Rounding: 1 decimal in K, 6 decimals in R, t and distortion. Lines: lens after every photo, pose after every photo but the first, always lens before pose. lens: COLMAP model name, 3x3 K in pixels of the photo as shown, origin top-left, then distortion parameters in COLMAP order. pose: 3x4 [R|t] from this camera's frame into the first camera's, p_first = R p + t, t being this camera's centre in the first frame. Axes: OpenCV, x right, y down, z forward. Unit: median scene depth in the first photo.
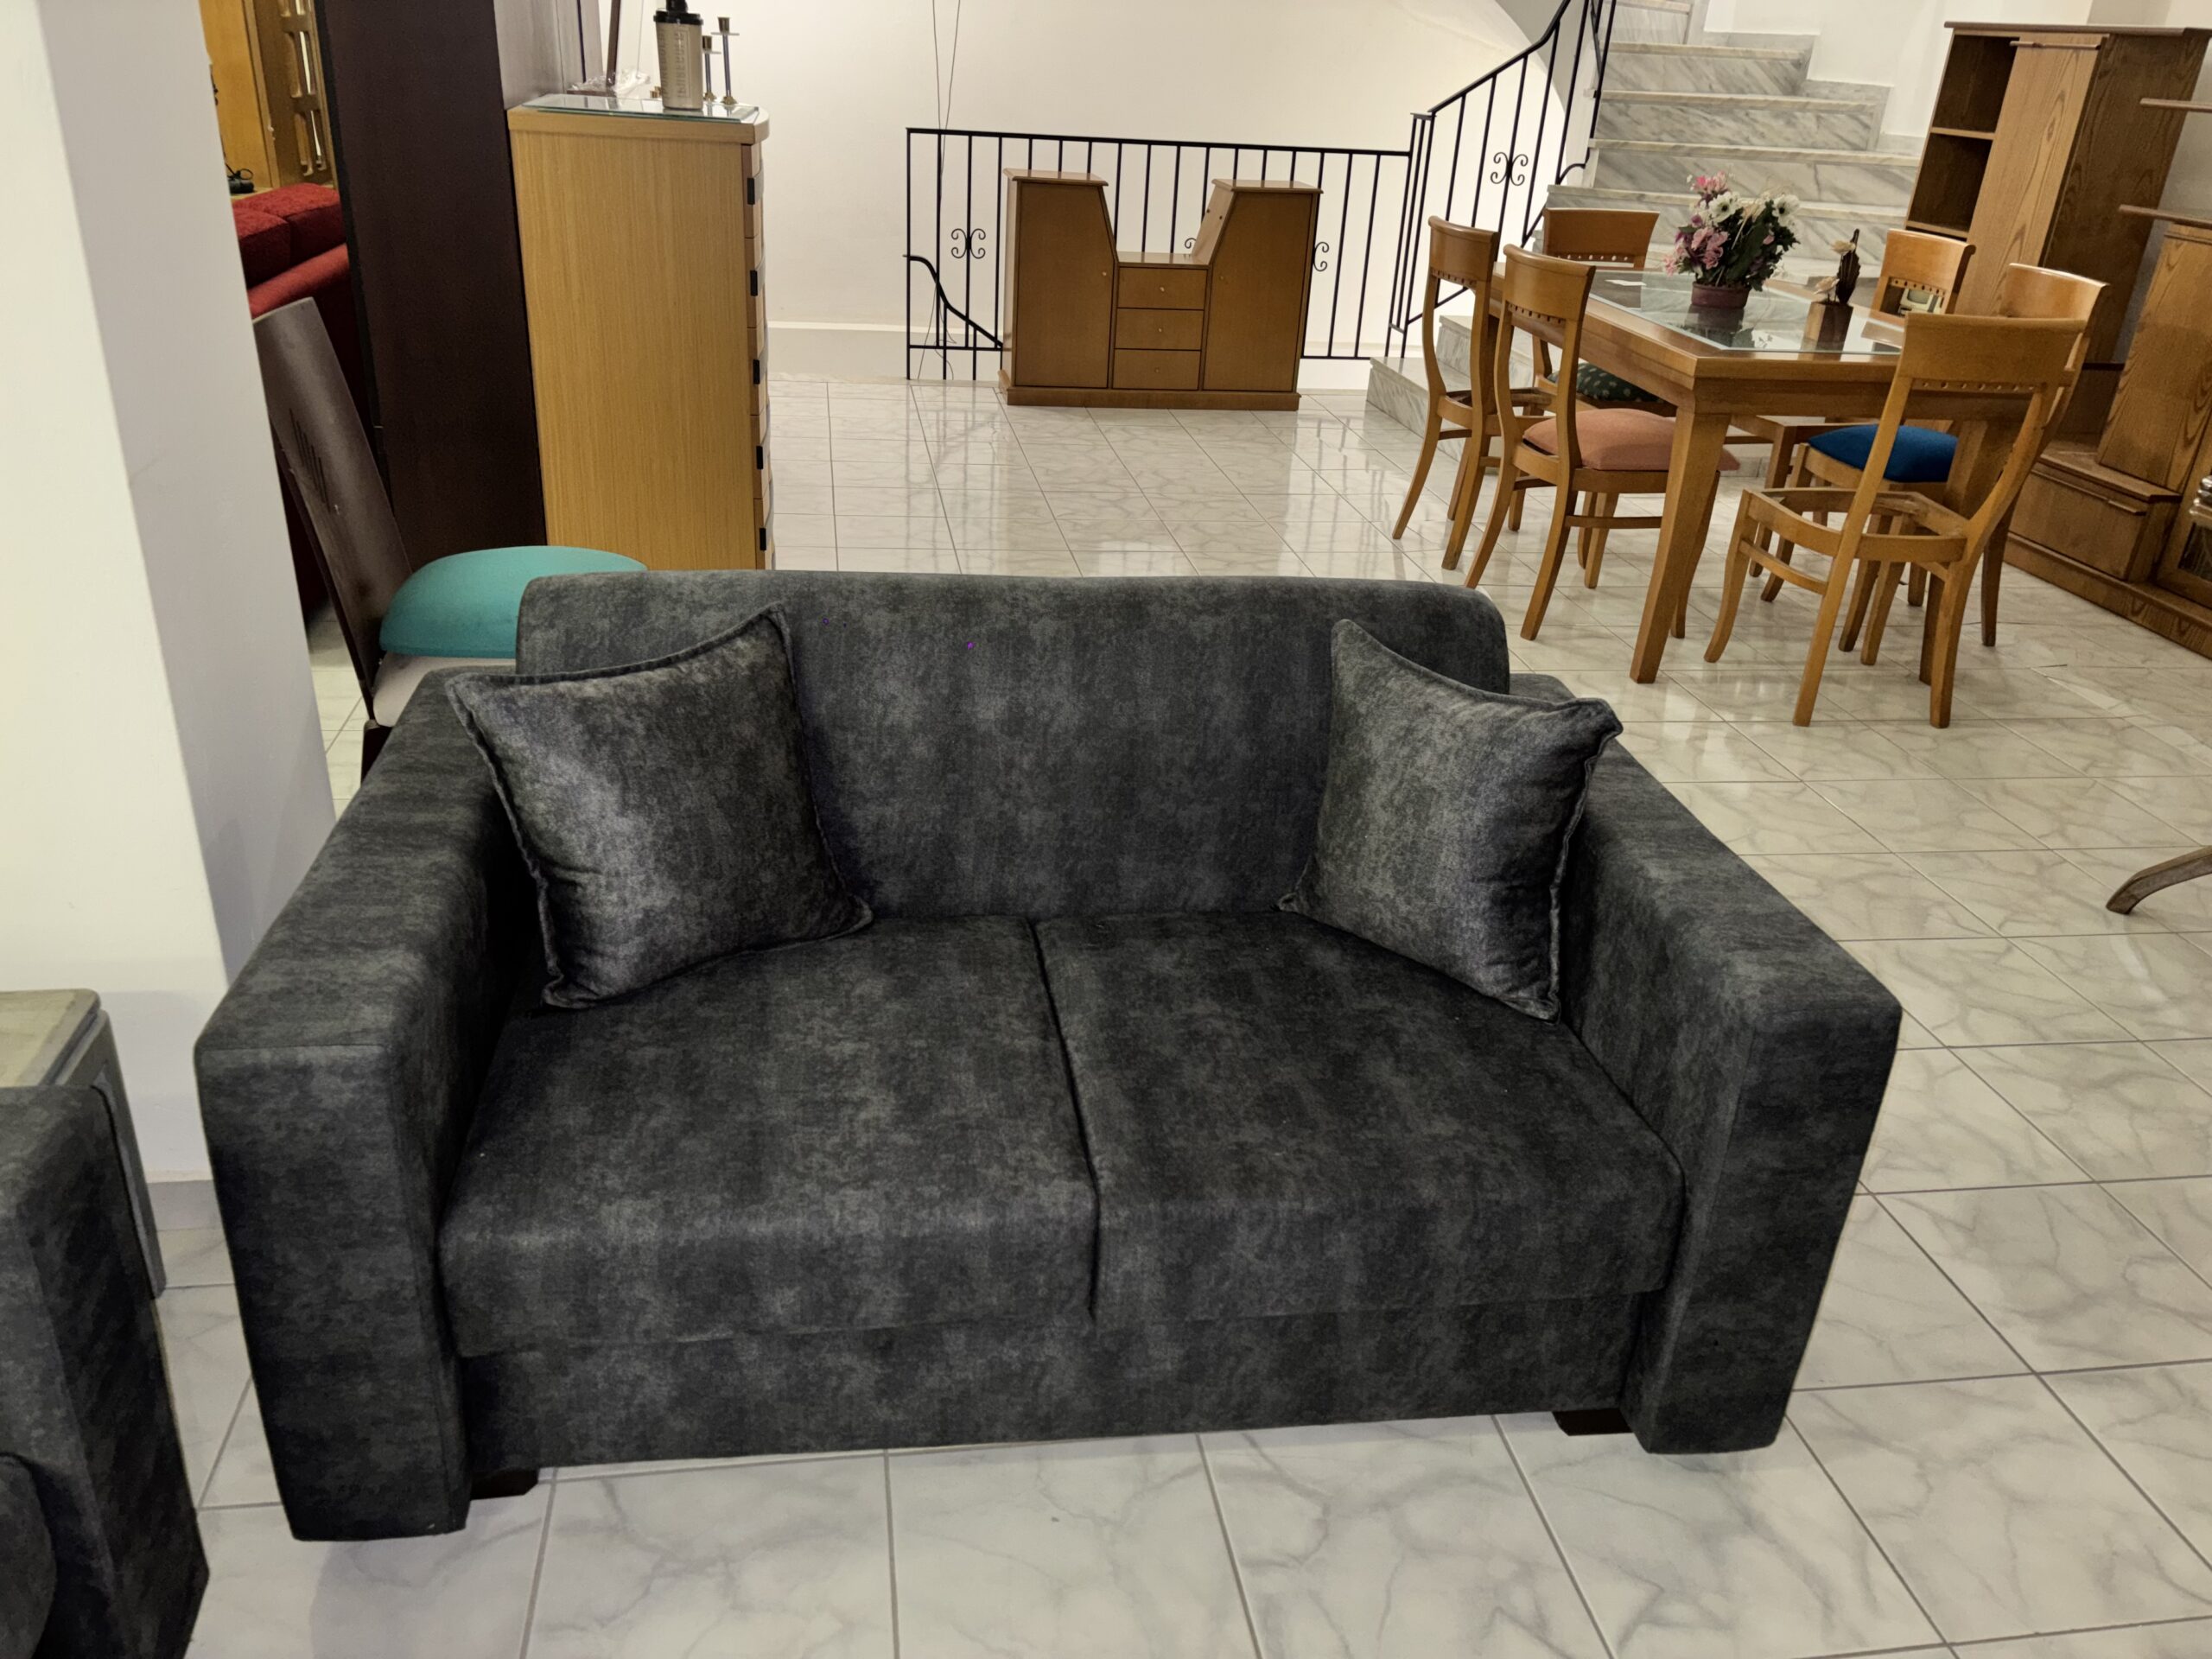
lens RADIAL K [[1675.0, 0, 1090.1], [0, 1675.0, 824.6], [0, 0, 1]] dist [0.051114, -0.037785]
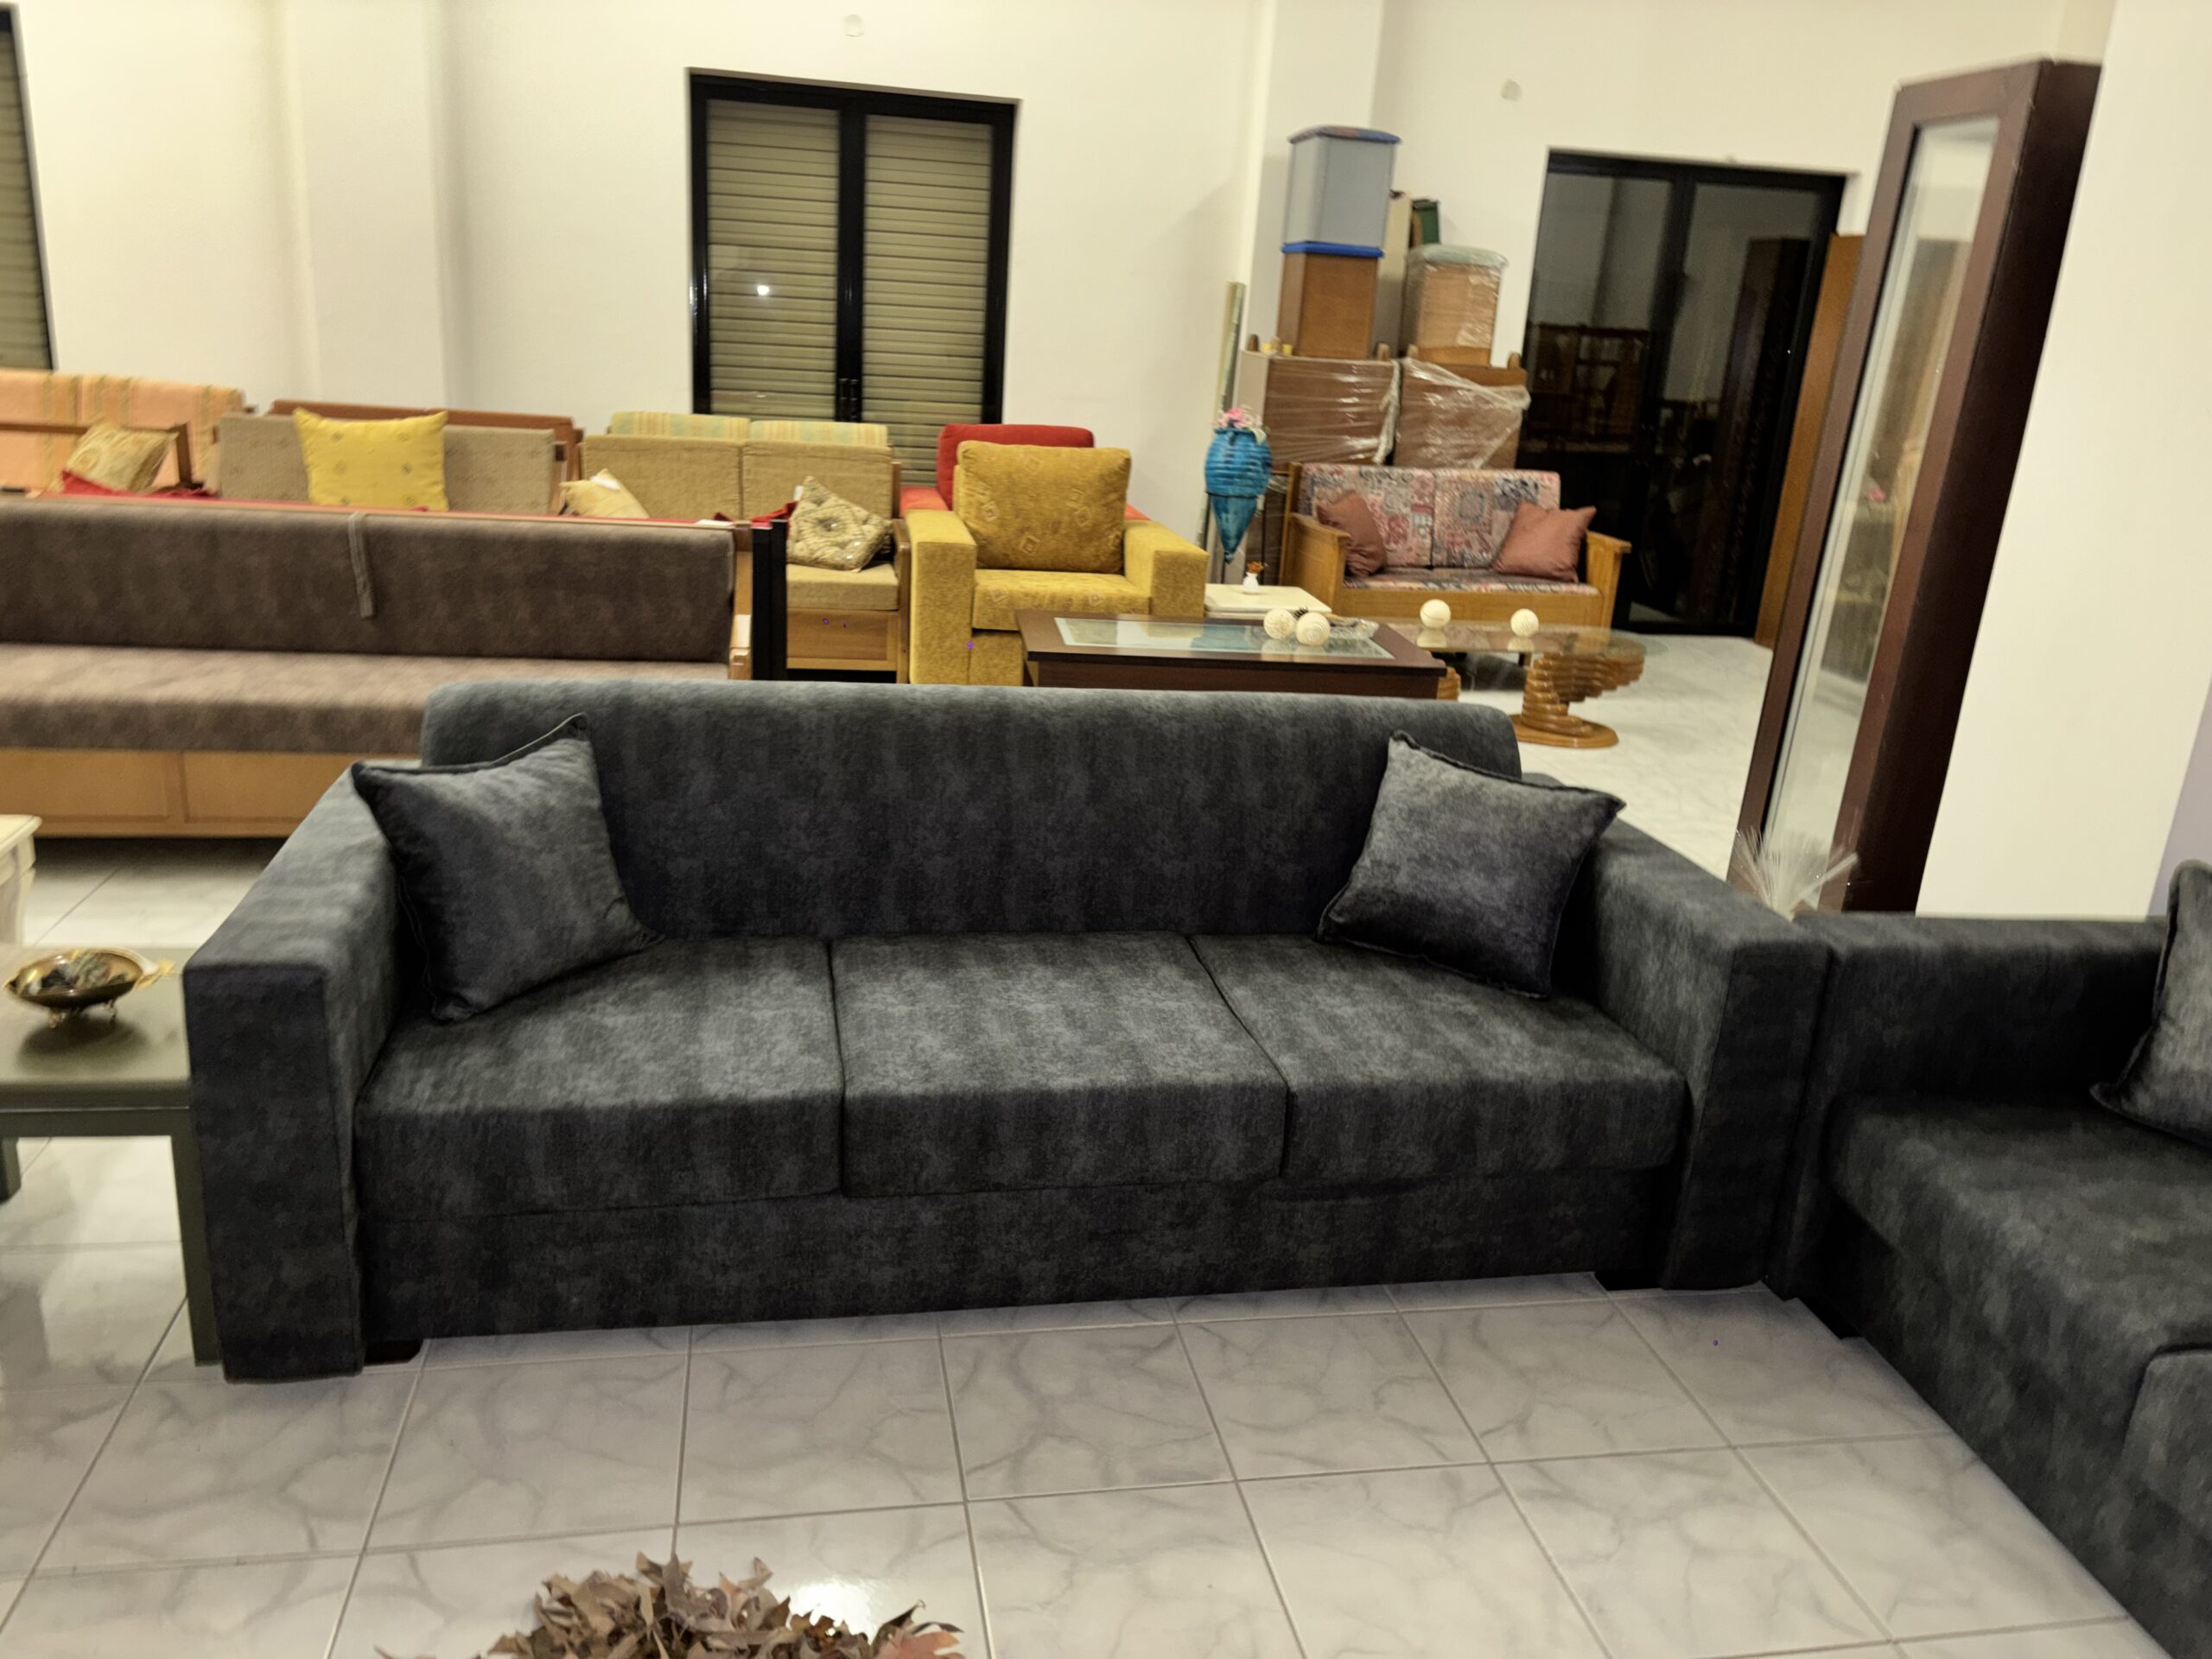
lens RADIAL K [[1663.6, 0, 1103.1], [0, 1663.6, 808.8], [0, 0, 1]] dist [0.088072, -0.108715]
pose [[0.026937, 0.241635, -0.969993, 0.862059], [-0.491688, 0.848054, 0.197605, 0.034067], [0.870355, 0.471611, 0.141653, 0.035307]]
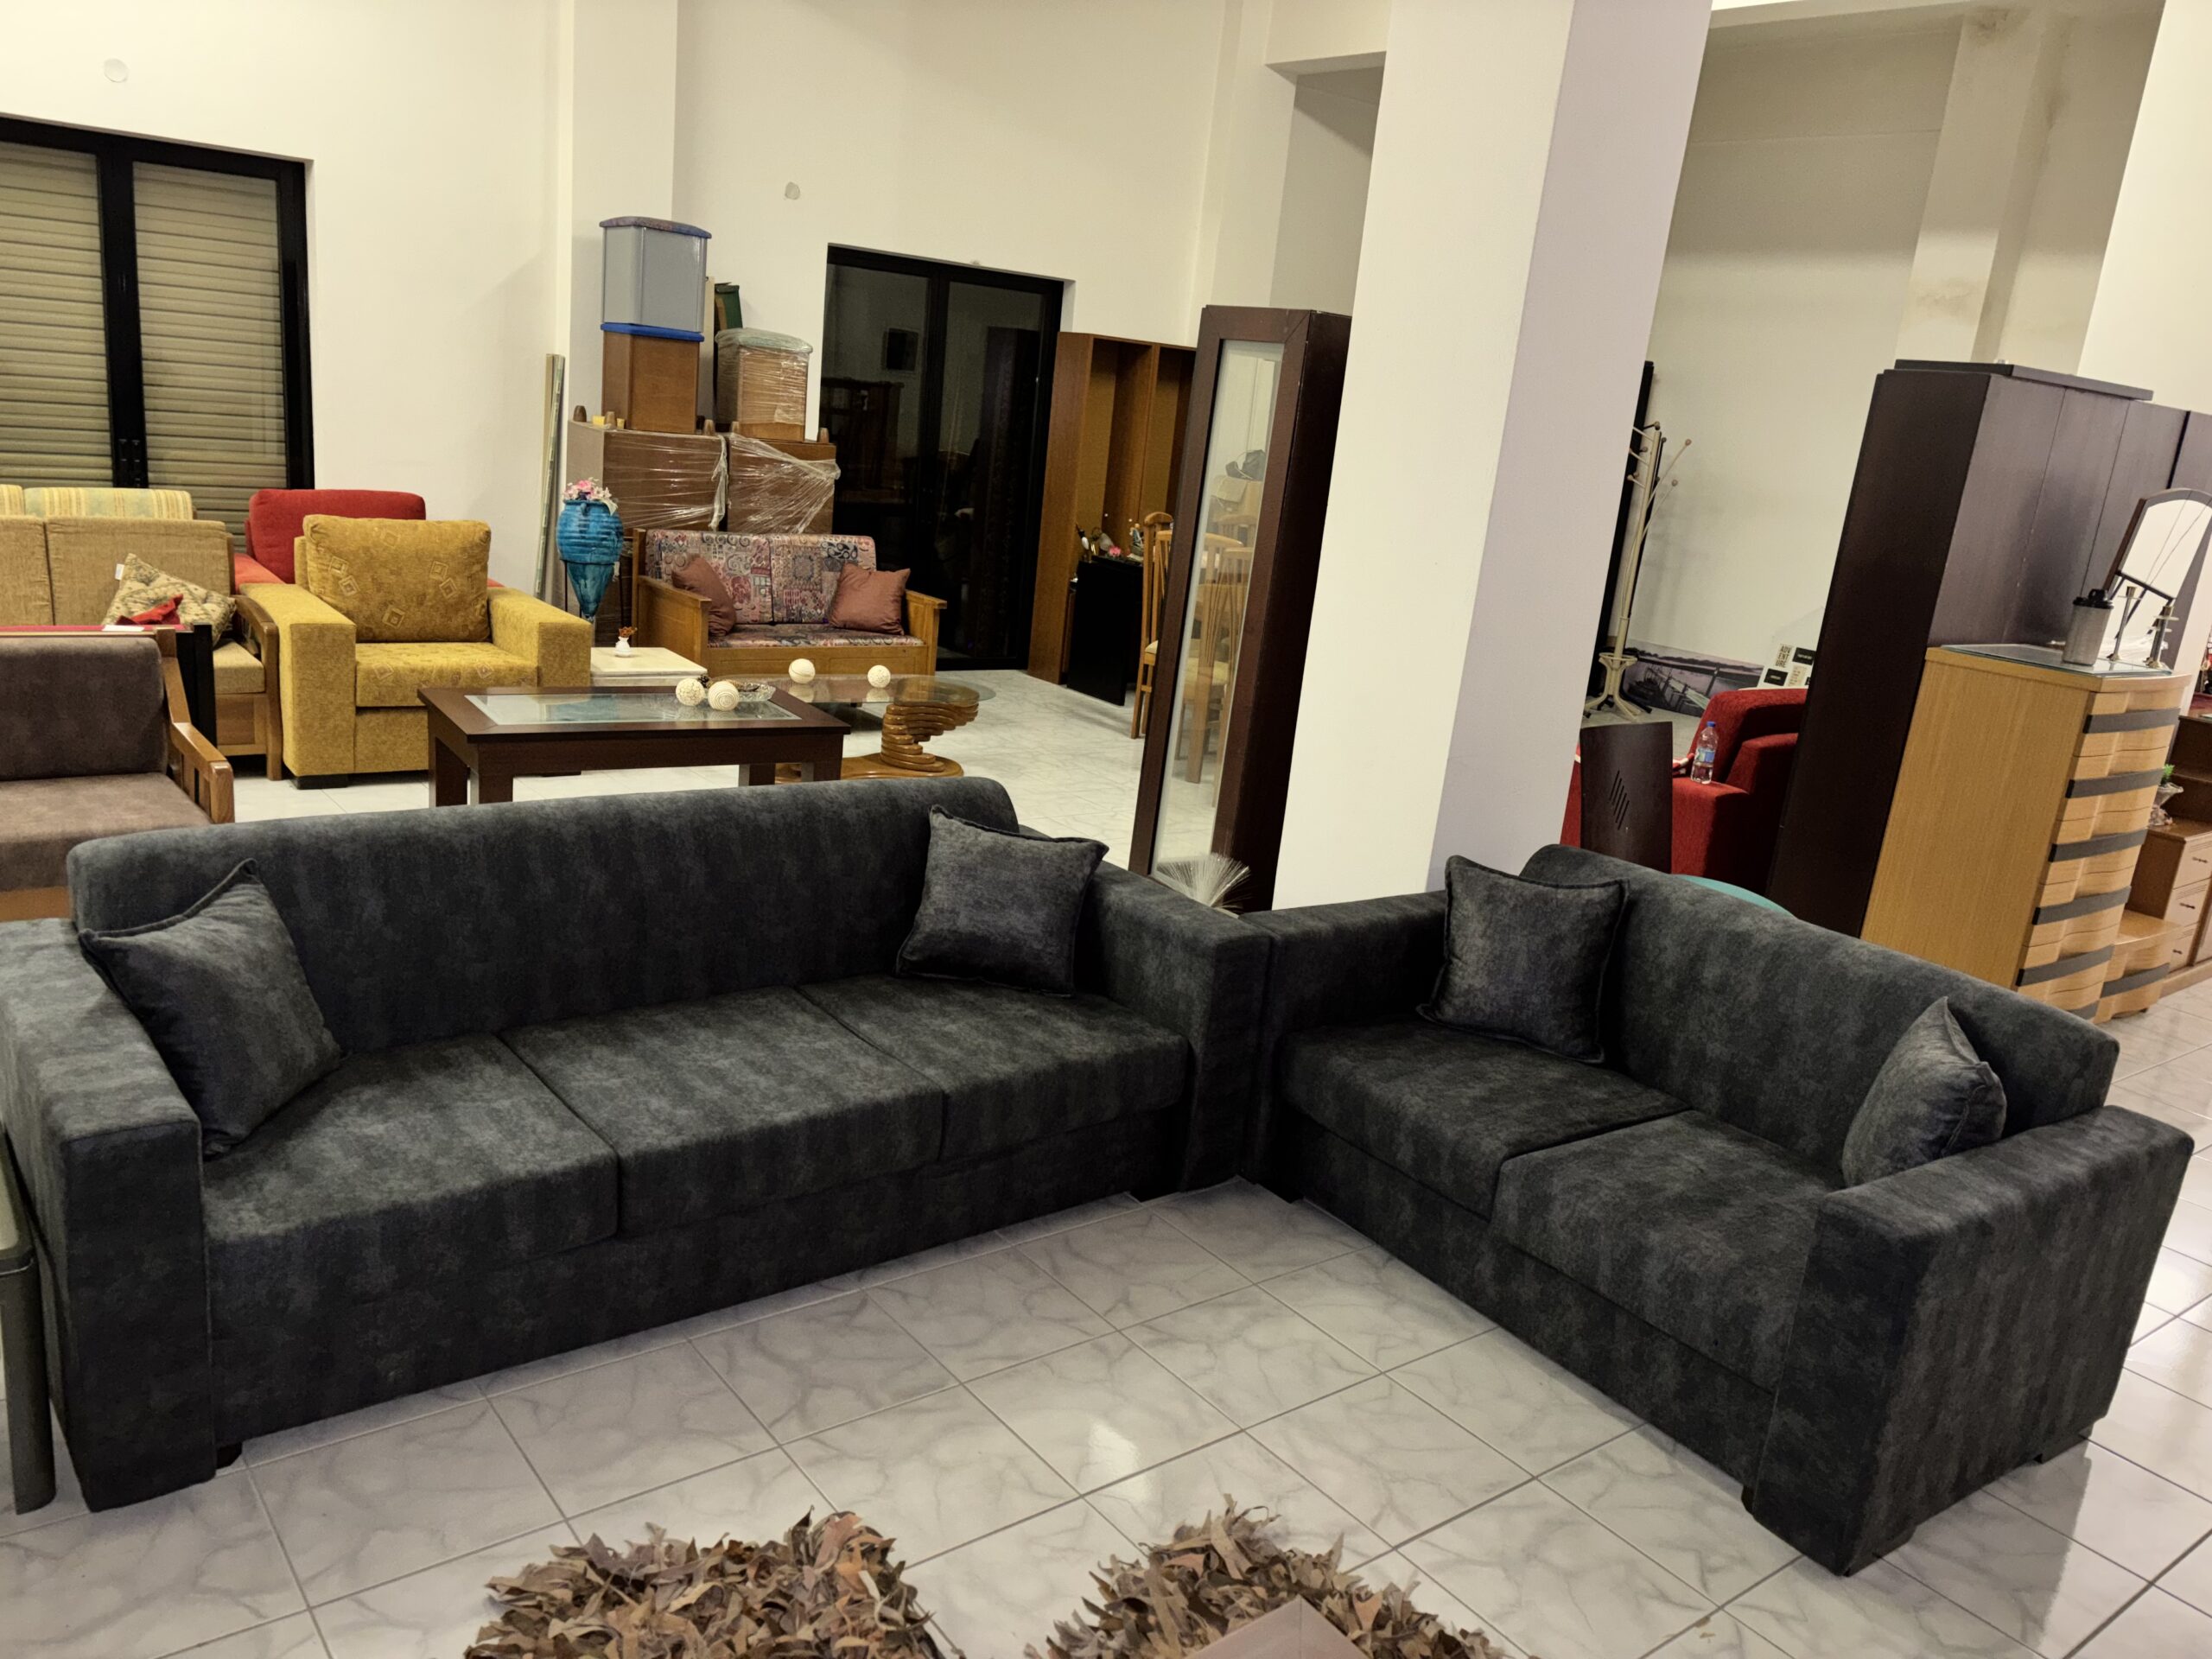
lens RADIAL K [[1675.0, 0, 1090.1], [0, 1675.0, 824.6], [0, 0, 1]] dist [0.051114, -0.037785]
pose [[0.476560, 0.223756, -0.850191, 1.120454], [-0.452393, 0.891618, -0.018923, 0.118313], [0.753811, 0.393638, 0.526135, -0.427827]]
